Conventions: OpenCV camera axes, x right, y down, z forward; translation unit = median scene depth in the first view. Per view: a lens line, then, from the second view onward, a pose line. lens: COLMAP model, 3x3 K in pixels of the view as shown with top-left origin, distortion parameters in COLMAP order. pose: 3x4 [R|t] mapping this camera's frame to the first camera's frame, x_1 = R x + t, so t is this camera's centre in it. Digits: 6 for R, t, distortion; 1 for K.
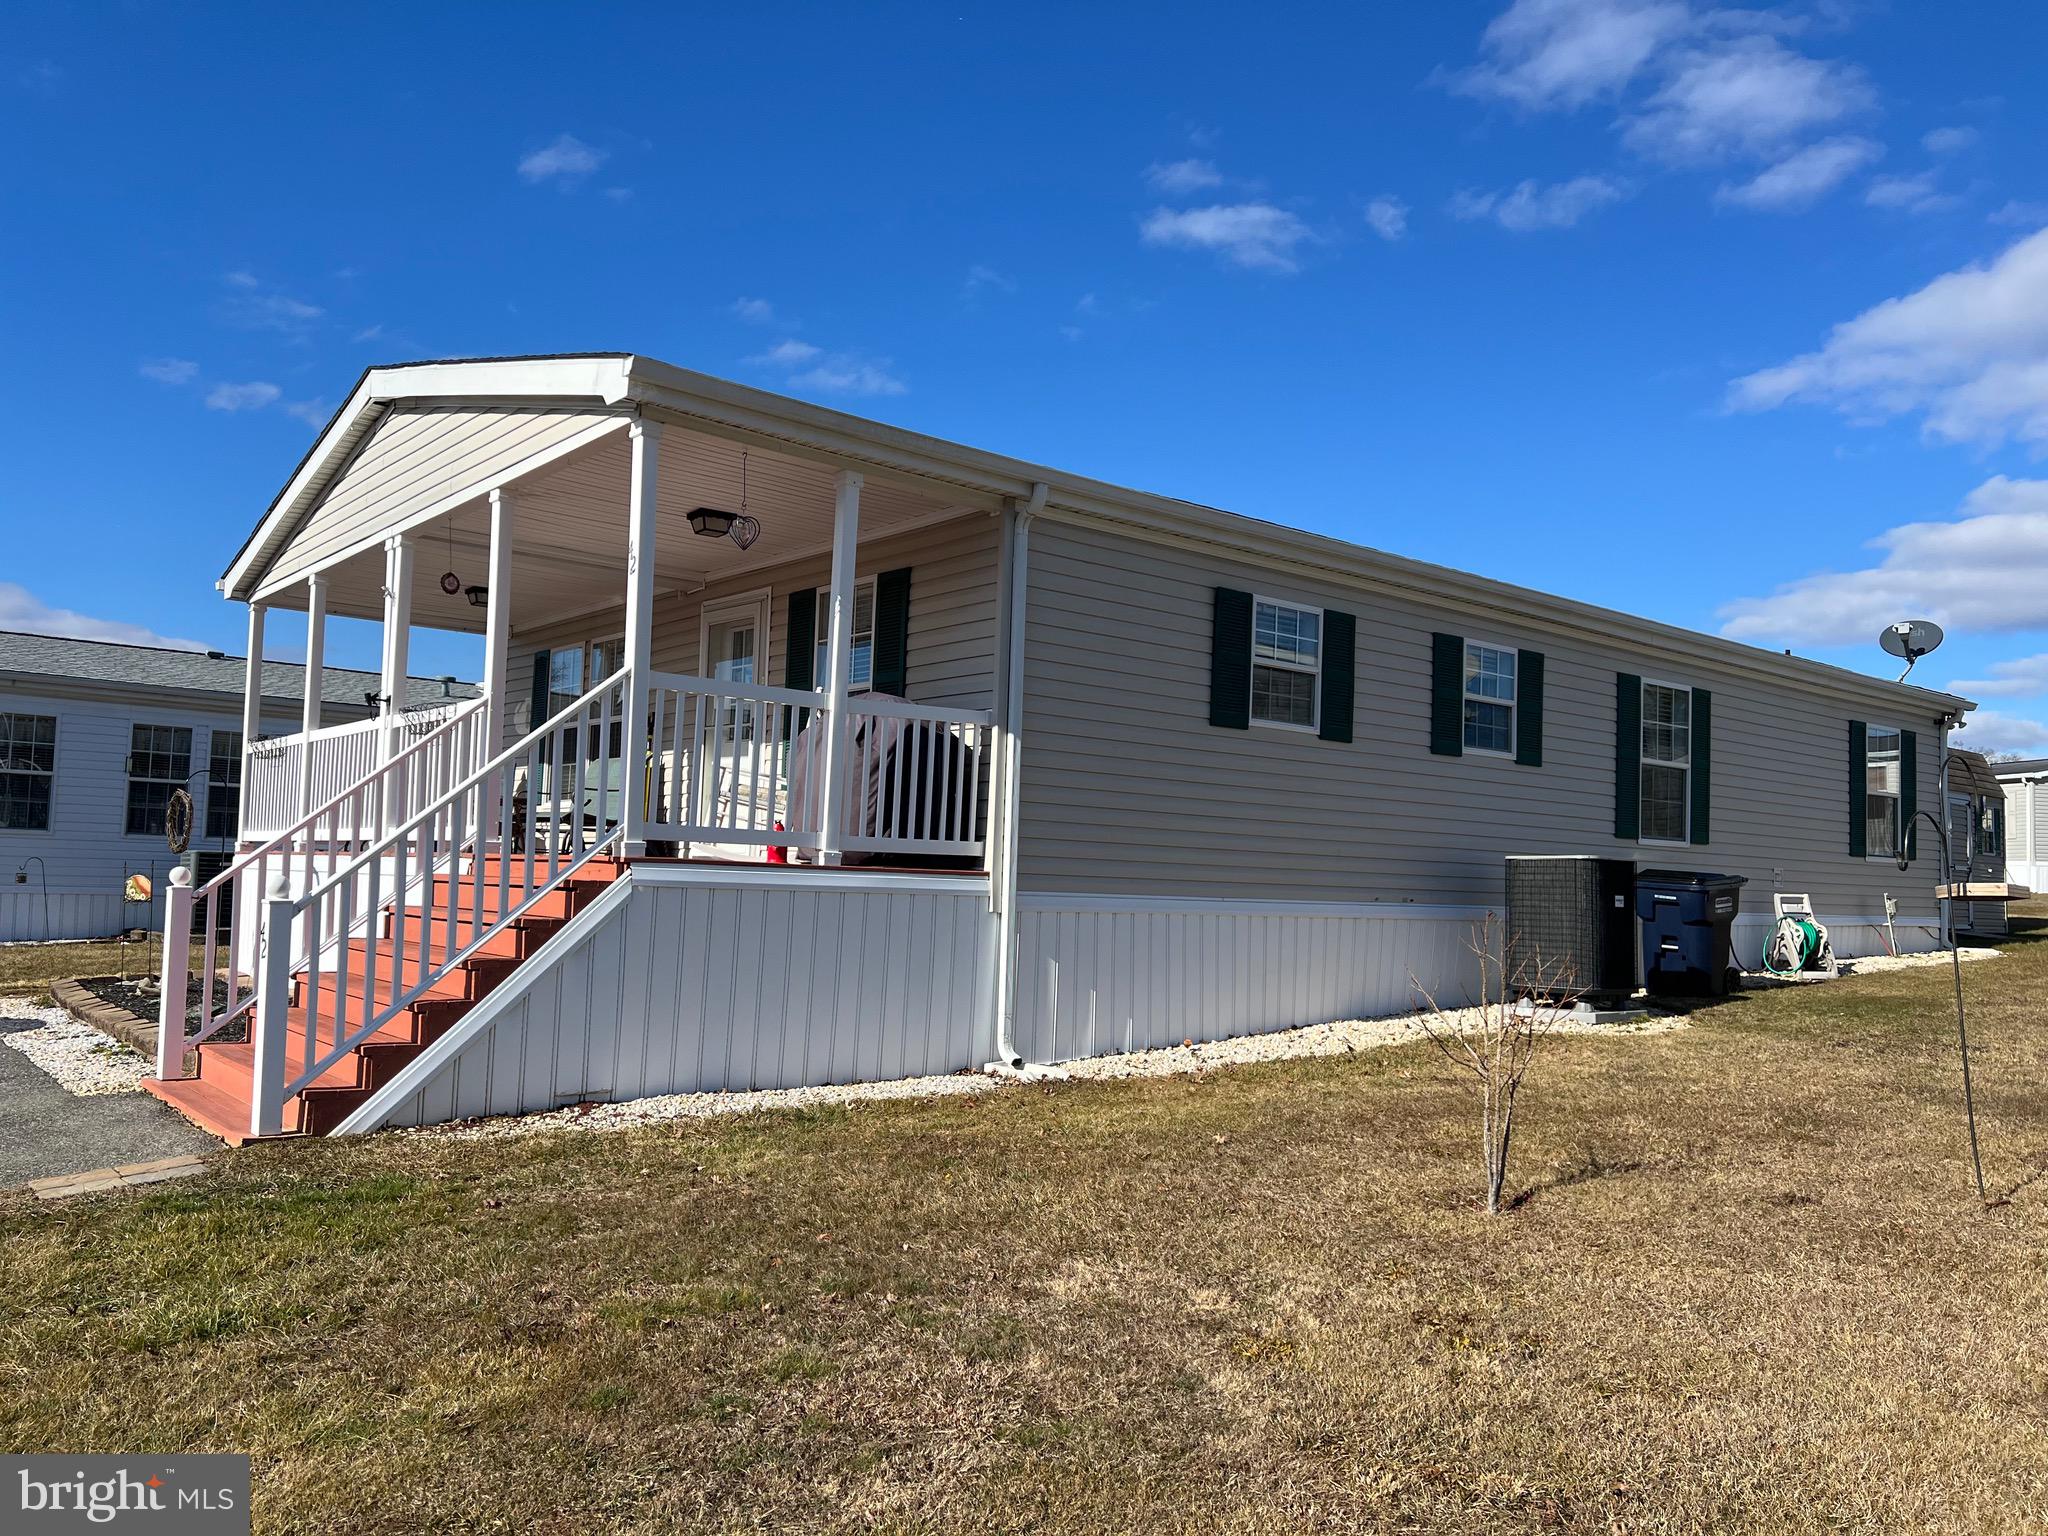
lens RADIAL K [[1538.8, 0, 1018.4], [0, 1538.8, 767.9], [0, 0, 1]] dist [0.058940, -0.065544]
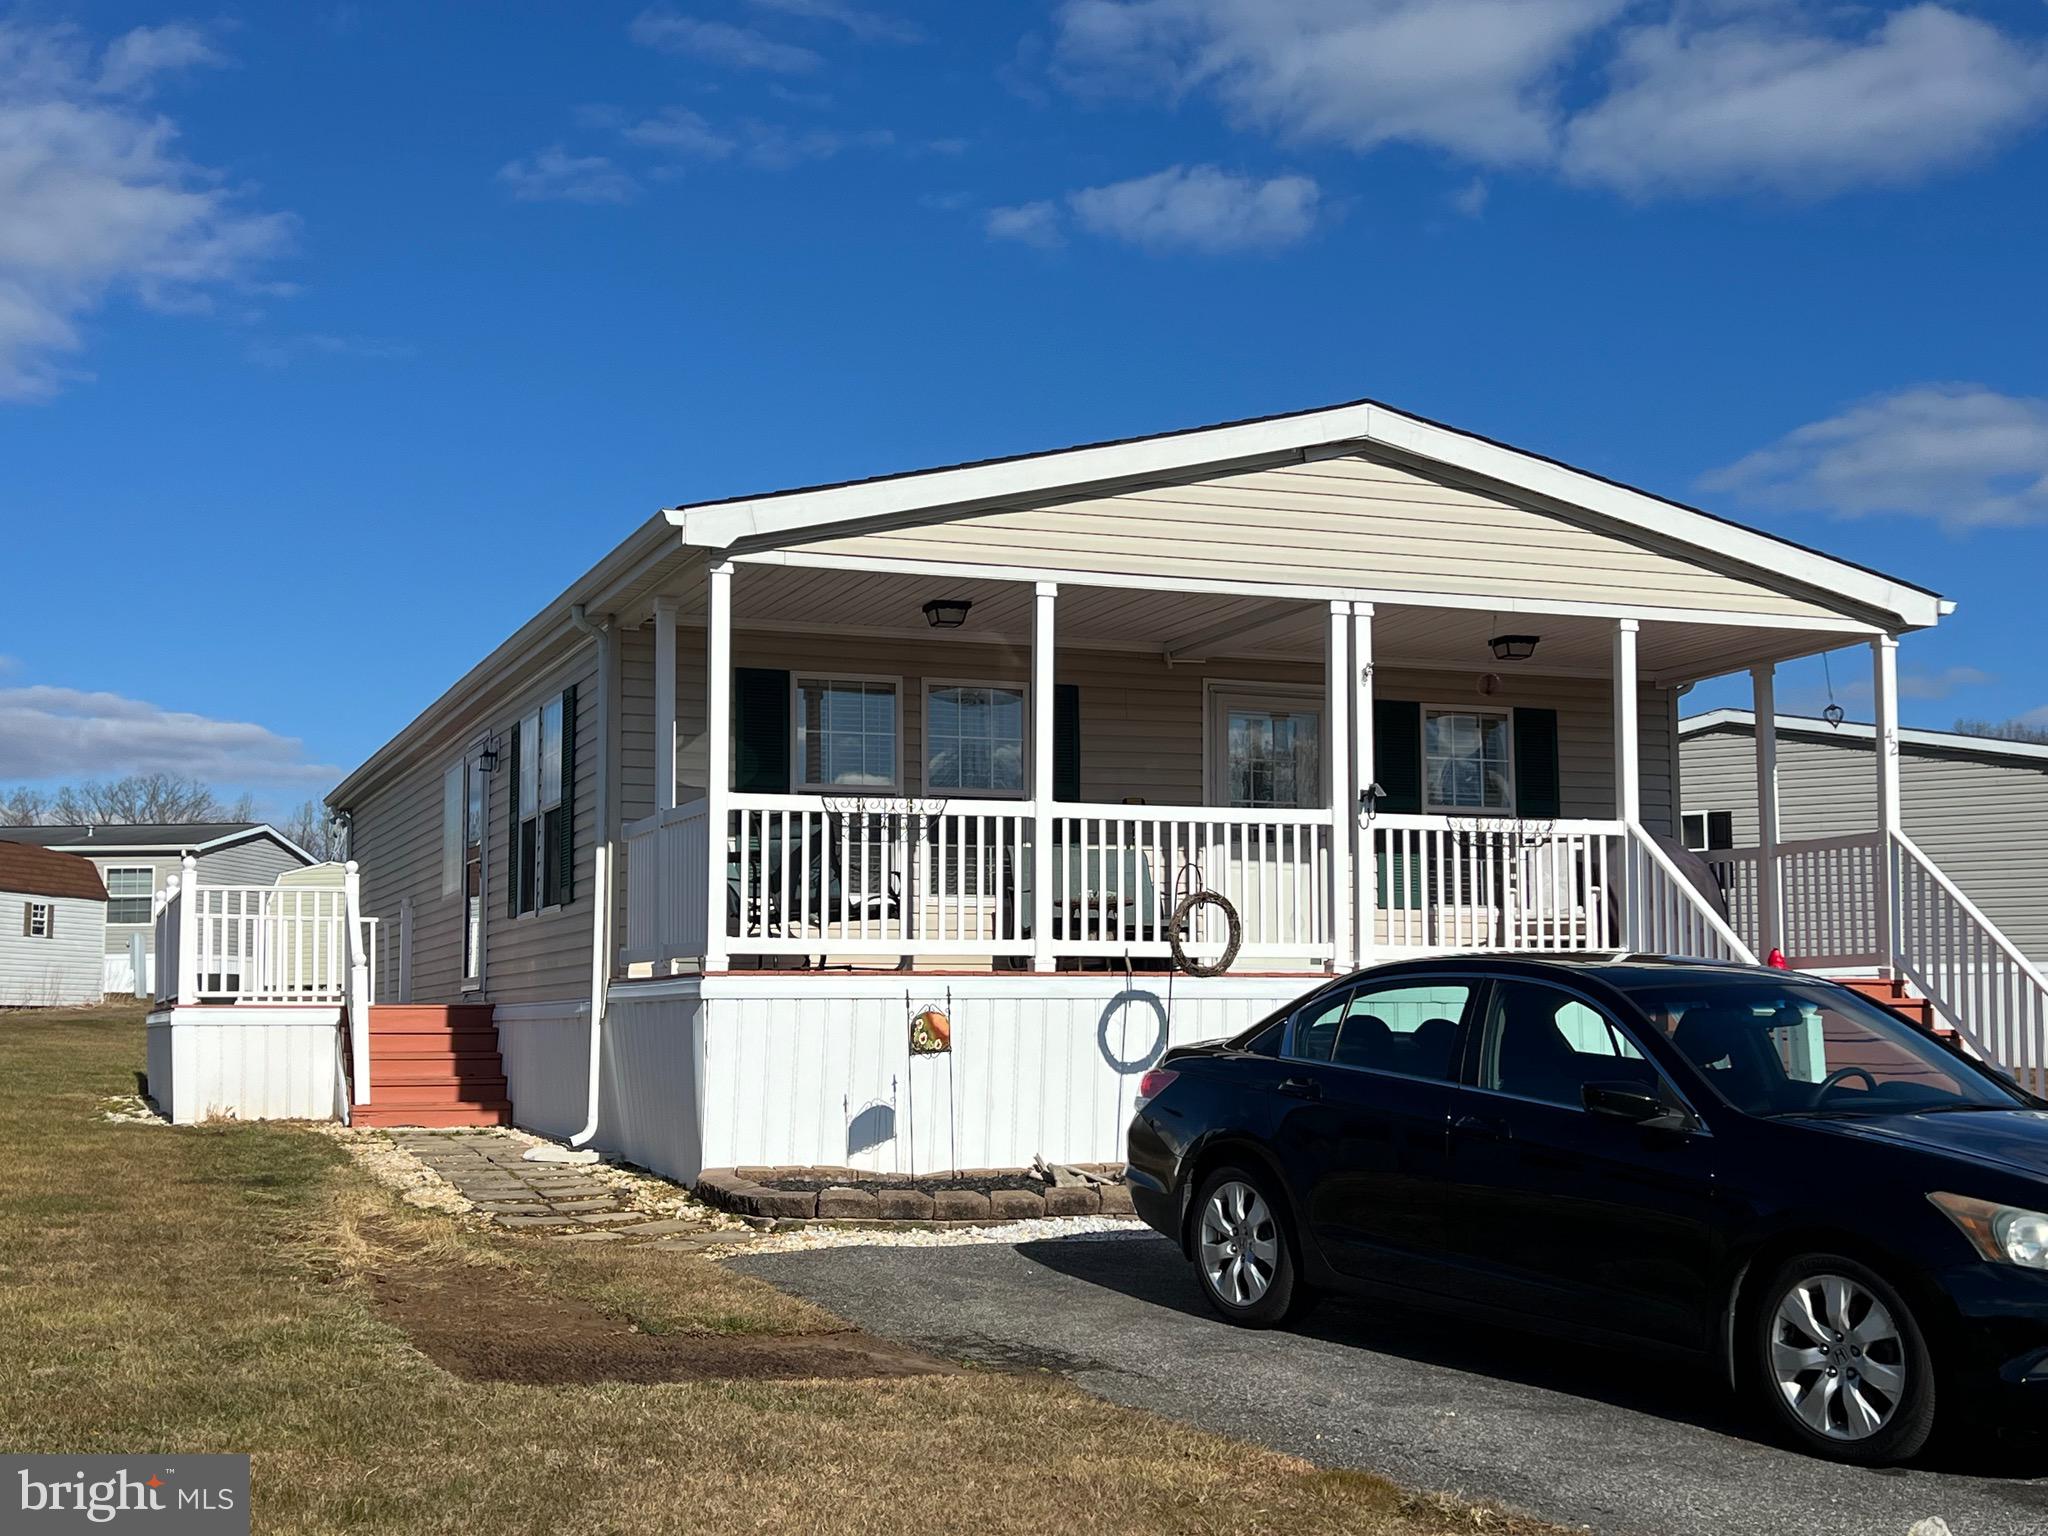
lens RADIAL K [[2582.9, 0, 1020.3], [0, 2582.9, 782.7], [0, 0, 1]] dist [0.093794, 0.000000]
pose [[0.293238, 0.057498, 0.954309, -2.005752], [-0.055328, 0.997538, -0.043101, 0.024028], [-0.954437, -0.040161, 0.295697, 0.834722]]
